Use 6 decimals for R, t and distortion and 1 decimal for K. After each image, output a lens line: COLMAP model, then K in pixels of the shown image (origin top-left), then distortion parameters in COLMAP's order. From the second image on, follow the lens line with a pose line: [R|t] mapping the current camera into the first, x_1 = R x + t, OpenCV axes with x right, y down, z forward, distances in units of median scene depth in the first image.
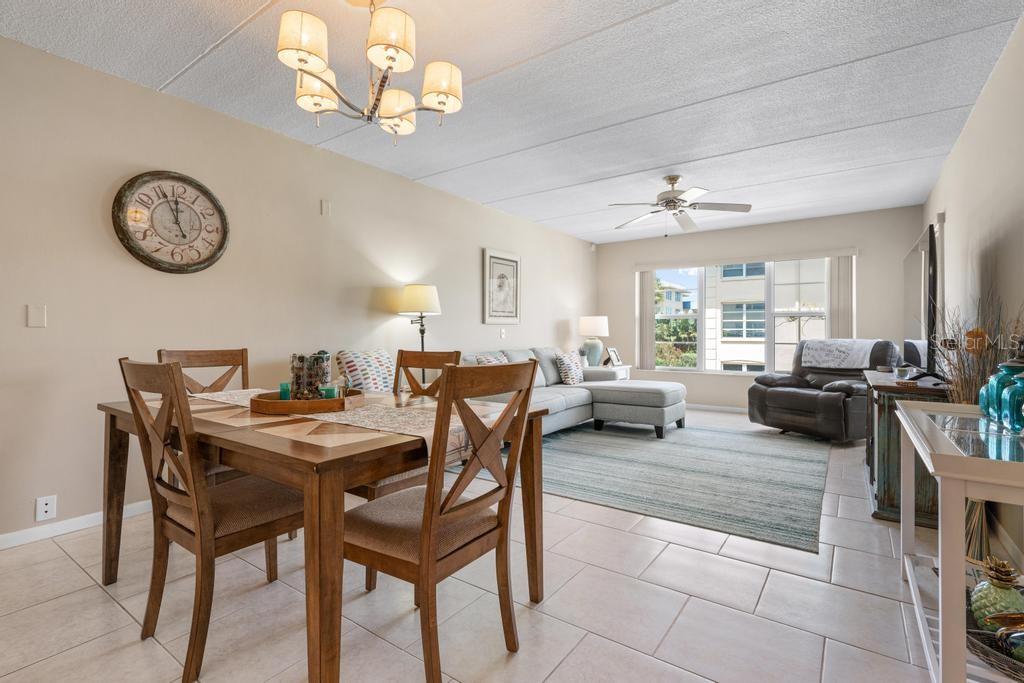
lens RADIAL K [[483.5, 0, 507.8], [0, 483.5, 335.3], [0, 0, 1]] dist [0.004012, 0.000237]
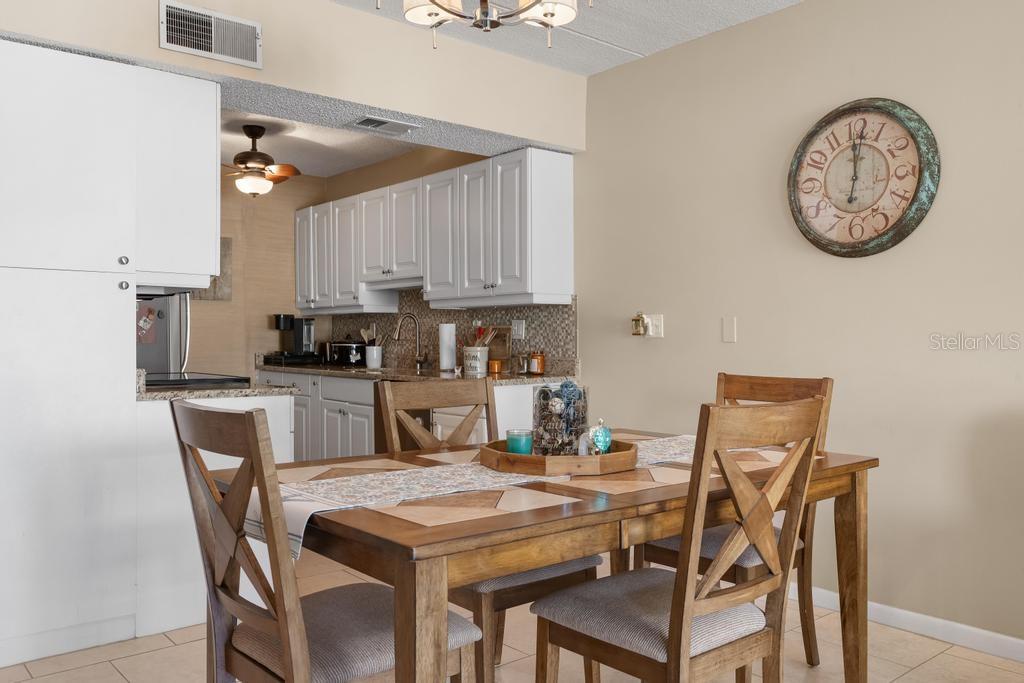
lens RADIAL K [[827.8, 0, 512.0], [0, 827.8, 341.5], [0, 0, 1]] dist [0.002892, -0.000675]
pose [[-0.242922, 0.000592, -0.970046, 0.270977], [0.000269, 1.000000, 0.000543, -0.008745], [0.970046, -0.000129, -0.242922, 0.450069]]
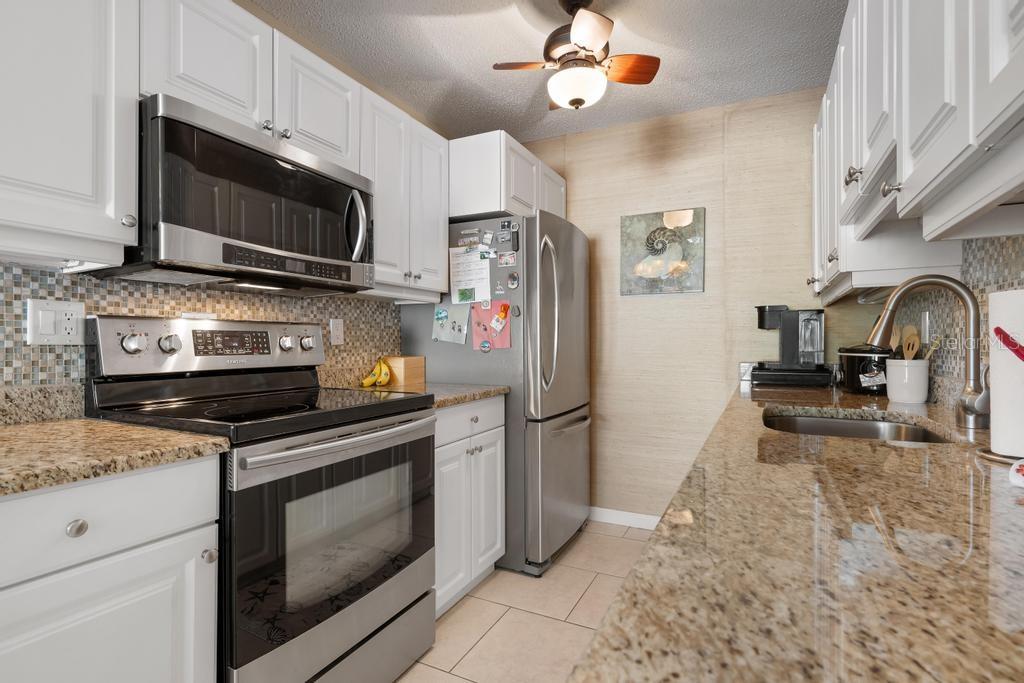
lens RADIAL K [[496.8, 0, 515.7], [0, 496.8, 342.8], [0, 0, 1]] dist [-0.001368, -0.000158]
pose [[-0.986436, -0.002822, -0.164123, -0.448391], [-0.003127, 0.999994, 0.001601, -0.012046], [0.164117, 0.002092, -0.986439, 0.273644]]
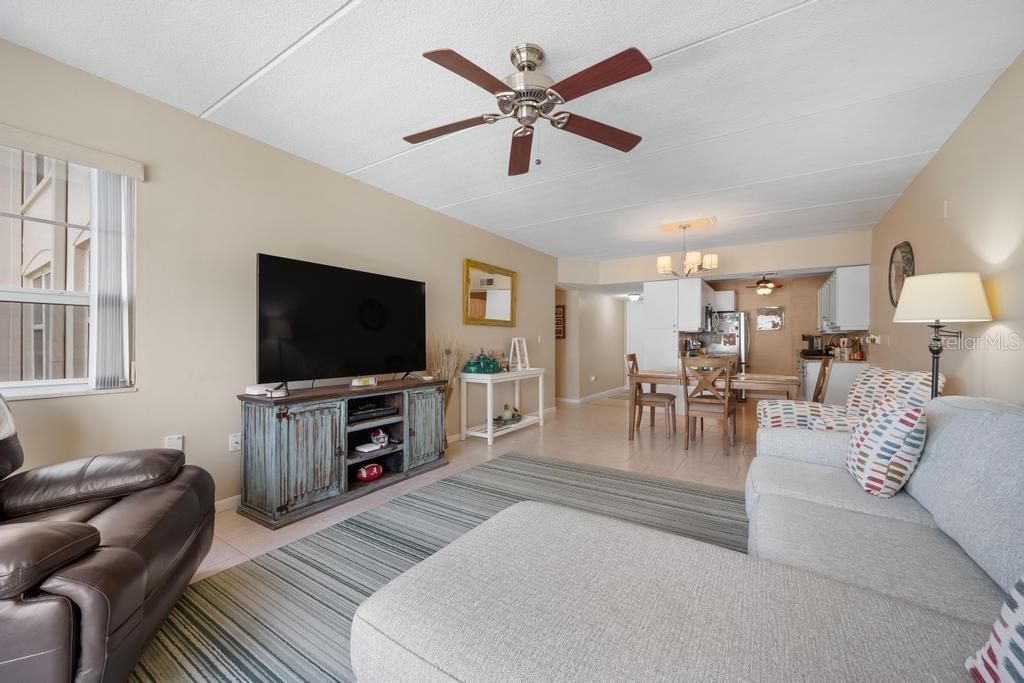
lens RADIAL K [[399.9, 0, 512.0], [0, 399.9, 341.5], [0, 0, 1]] dist [0.000752, 0.000050]
pose [[-0.999076, -0.007853, -0.042245, 0.311782], [-0.007741, 0.999966, -0.002816, -0.010165], [0.042266, -0.002486, -0.999103, 1.191852]]
